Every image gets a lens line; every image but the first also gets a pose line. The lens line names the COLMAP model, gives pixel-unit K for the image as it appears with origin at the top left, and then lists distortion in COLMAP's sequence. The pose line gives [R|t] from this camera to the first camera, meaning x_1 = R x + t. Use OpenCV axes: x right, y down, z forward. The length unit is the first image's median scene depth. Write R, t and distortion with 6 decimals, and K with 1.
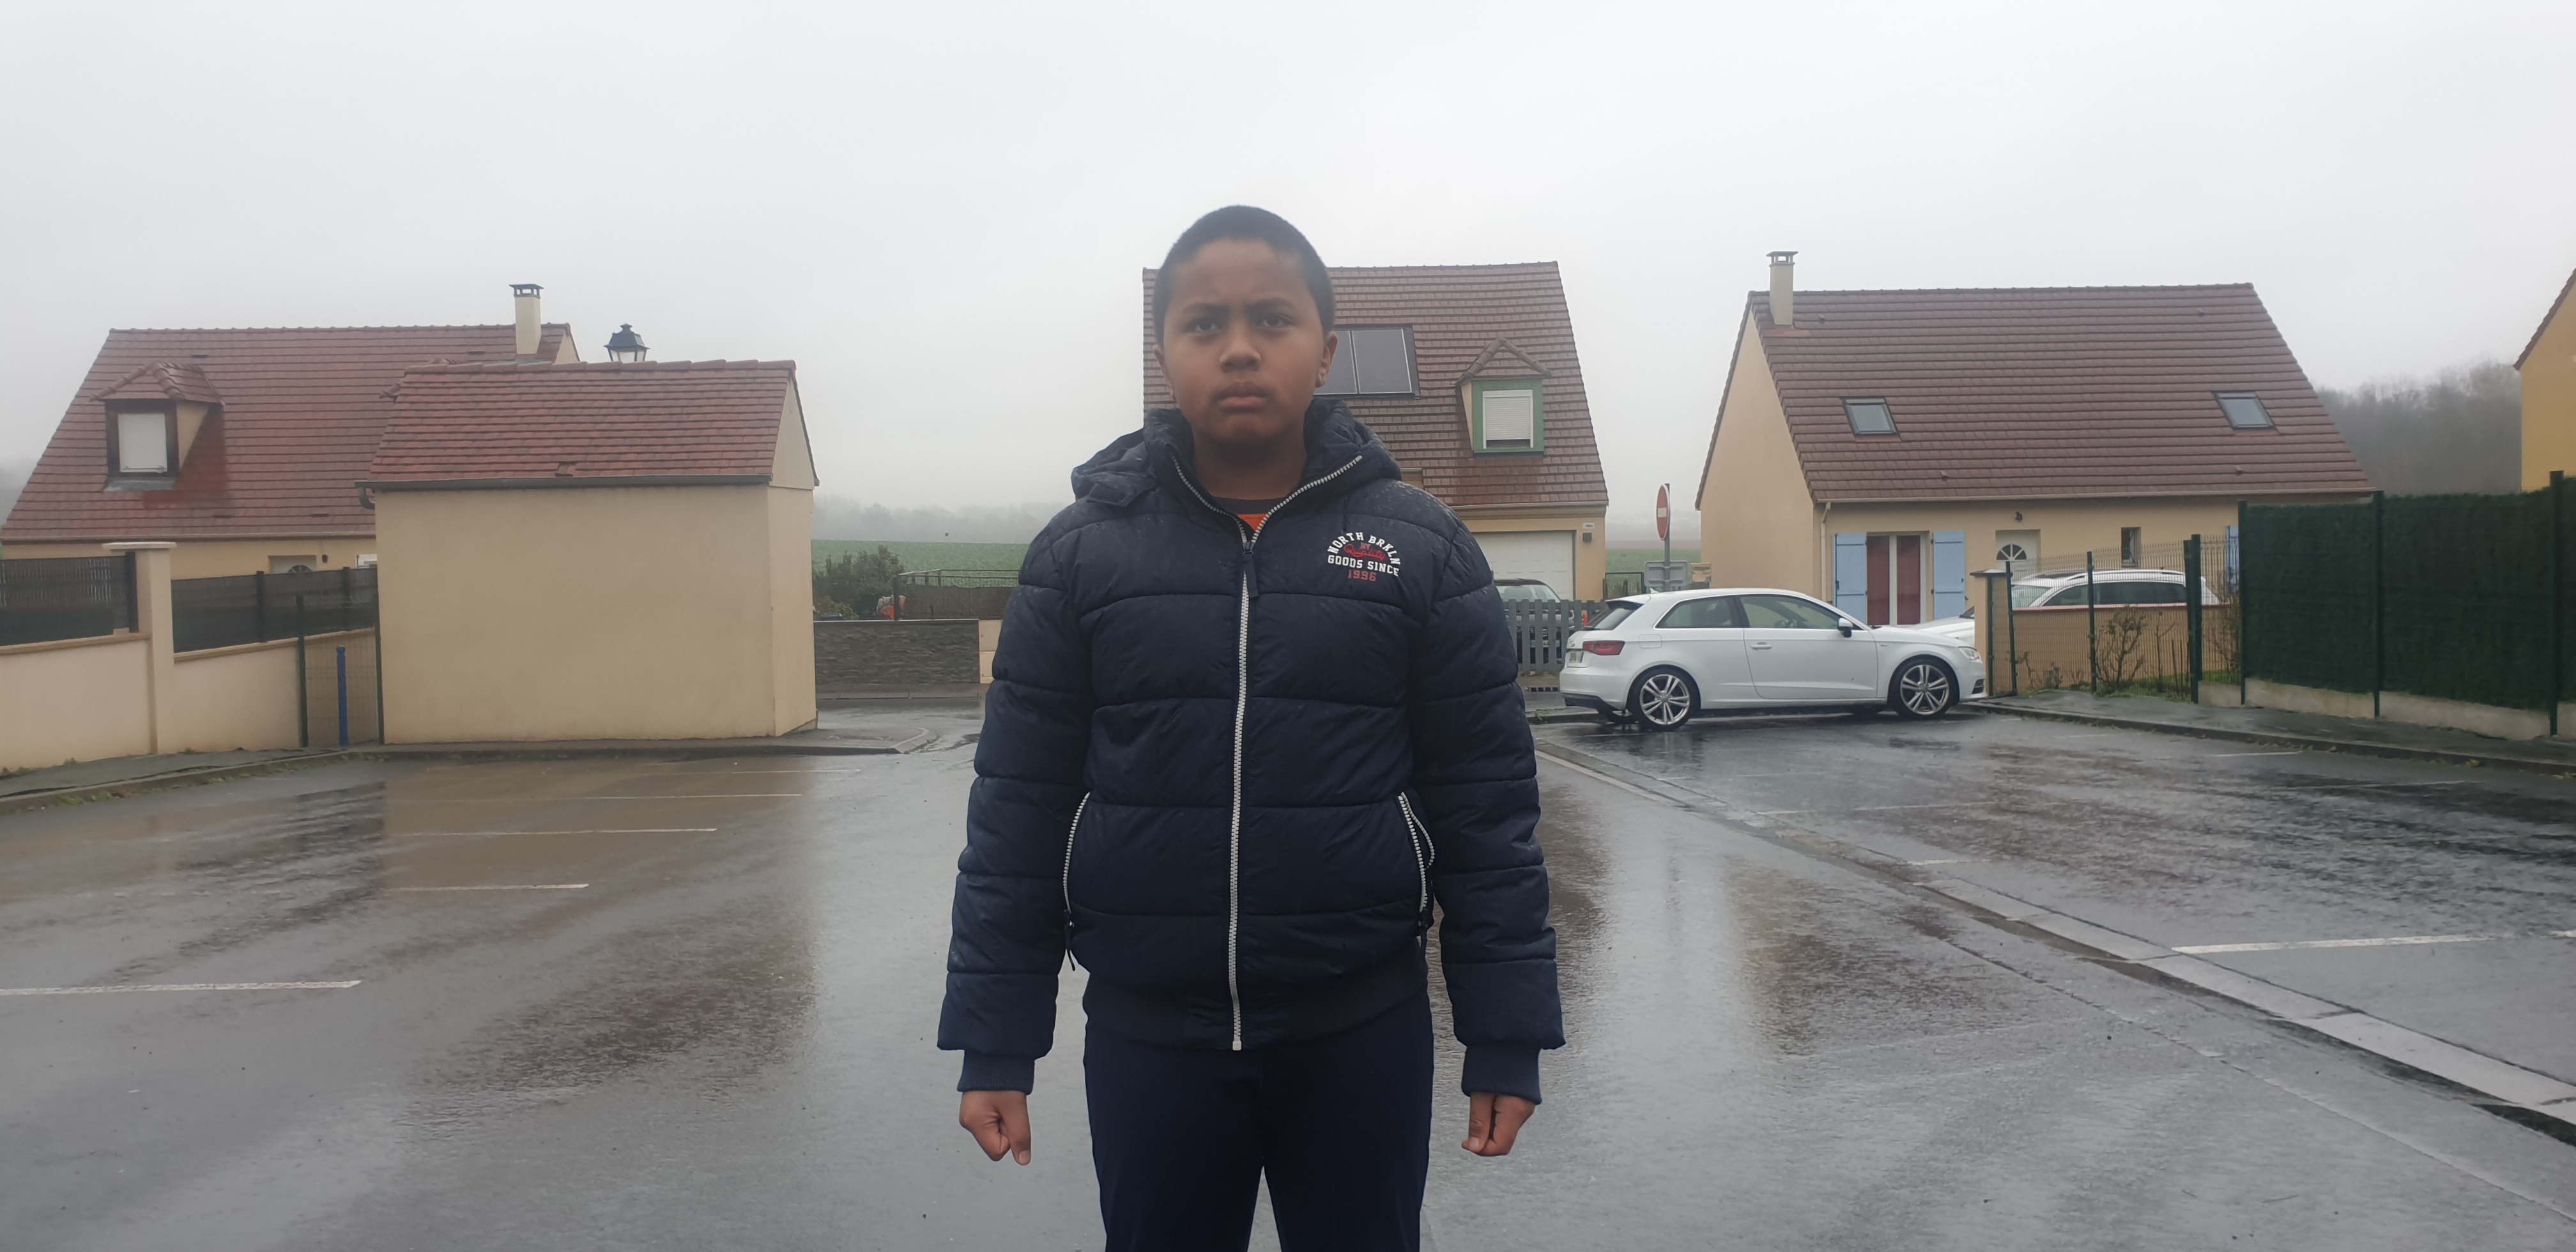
lens RADIAL K [[1980.2, 0, 1270.3], [0, 1980.2, 624.6], [0, 0, 1]] dist [0.058725, -0.070439]
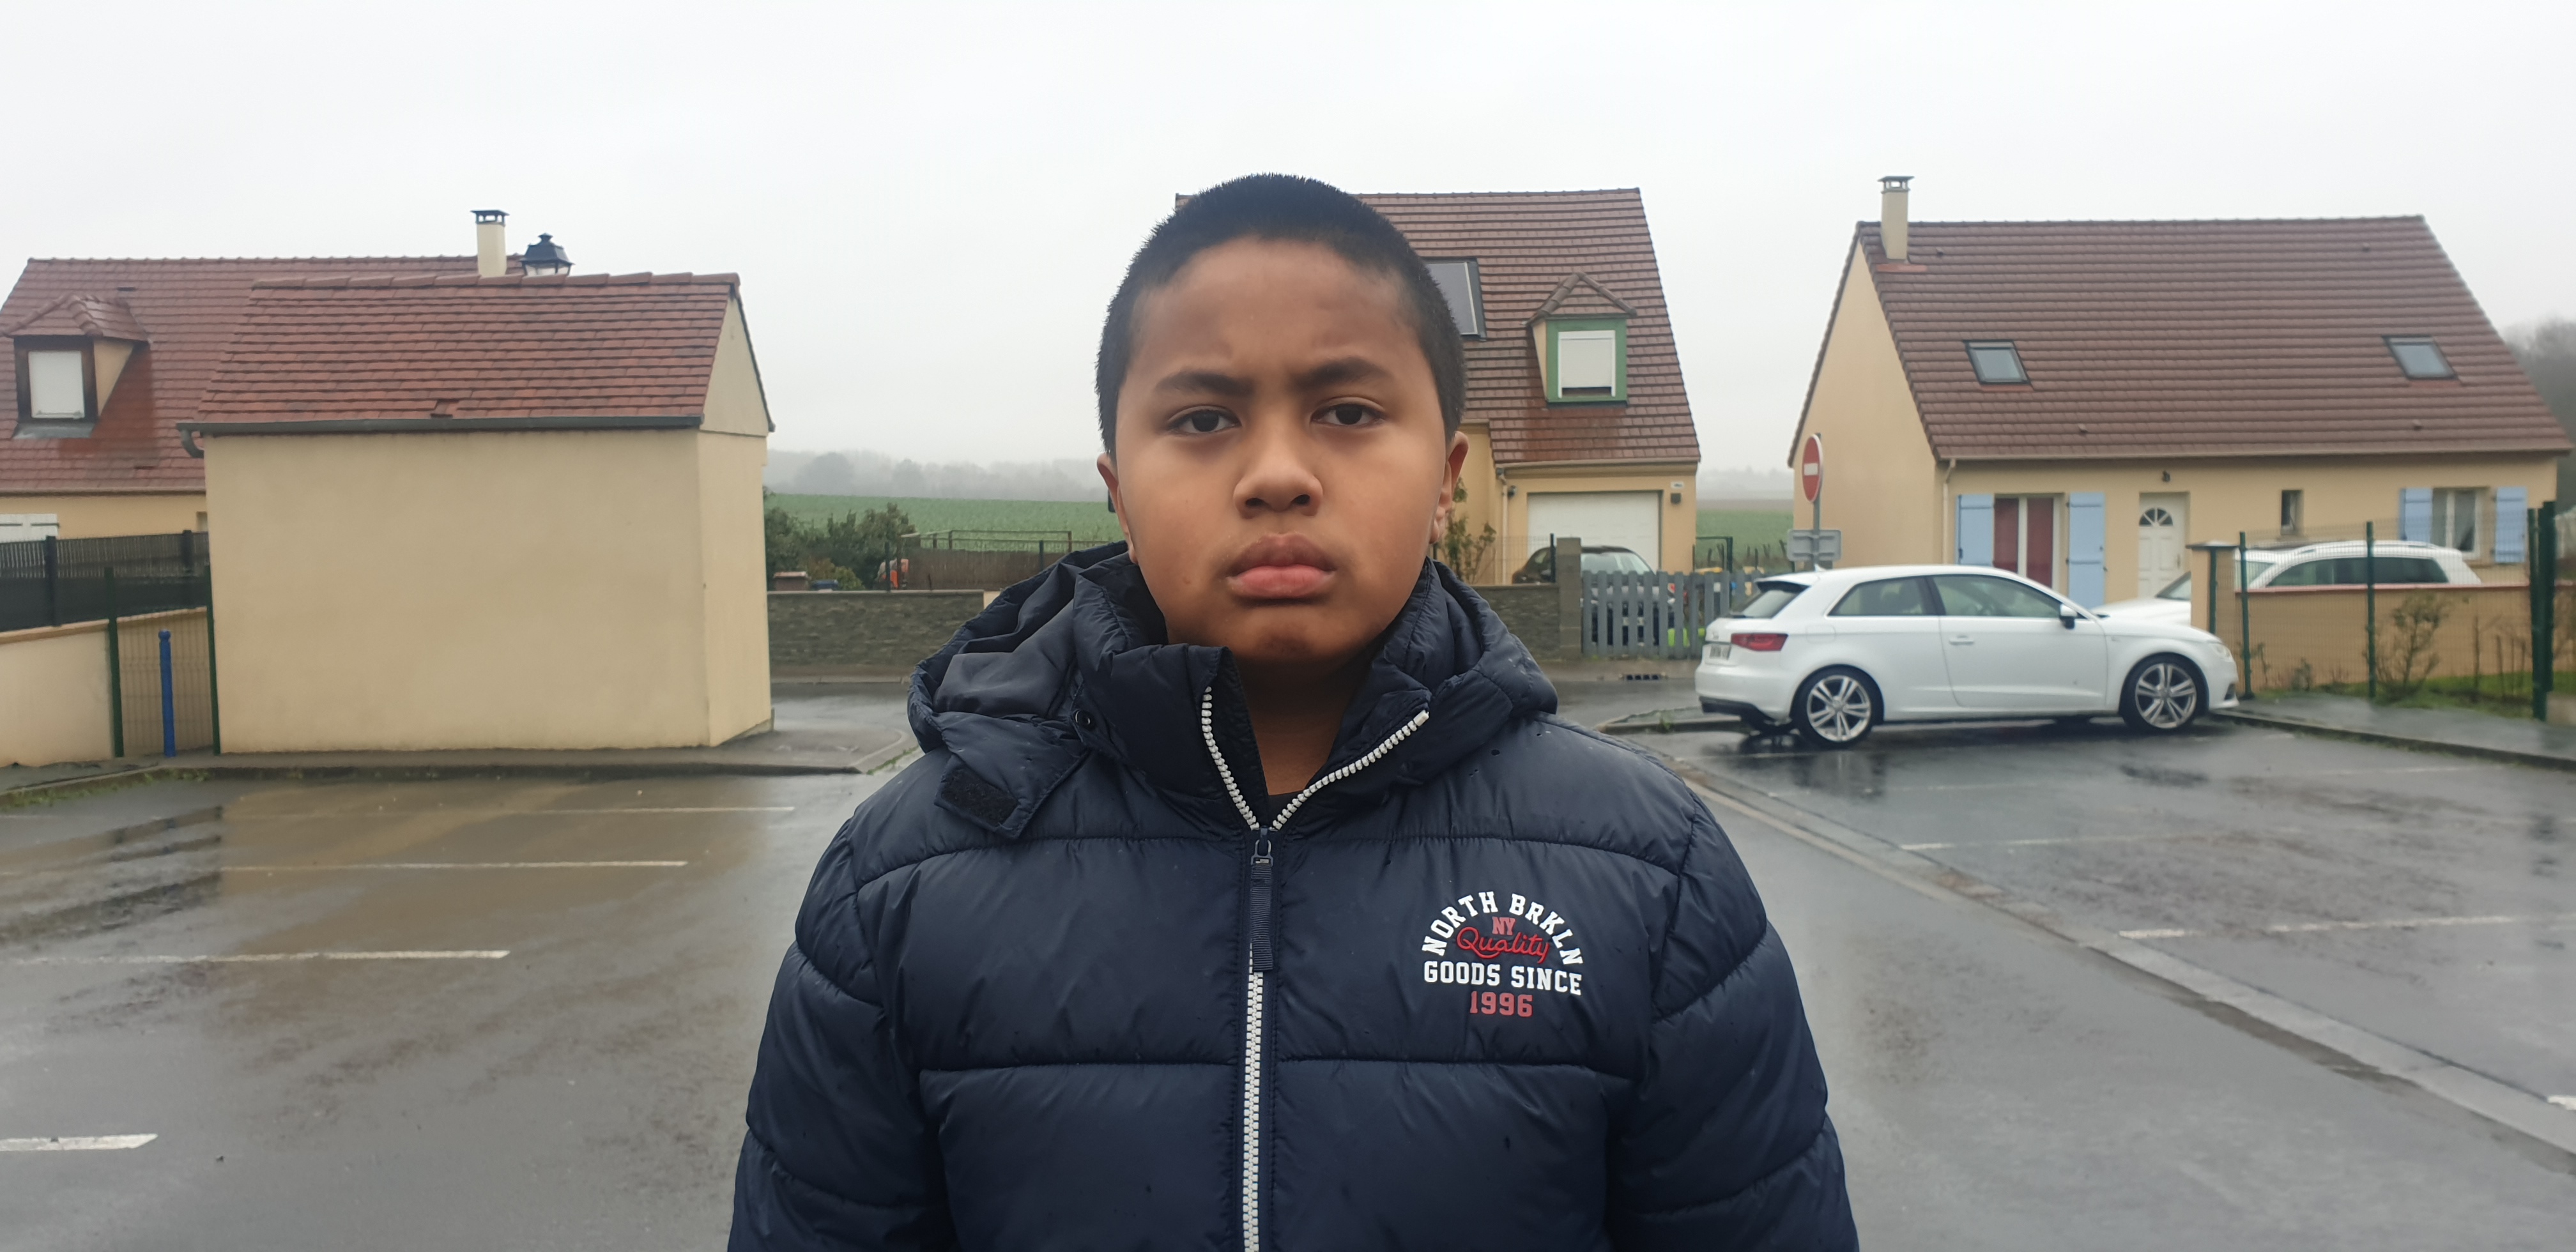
lens RADIAL K [[1990.9, 0, 1289.5], [0, 1990.9, 642.7], [0, 0, 1]] dist [0.045256, -0.064069]
pose [[0.999966, 0.004991, -0.006584, -0.011310], [-0.004790, 0.999531, 0.030241, -0.009341], [0.006732, -0.030208, 0.999521, 0.180398]]
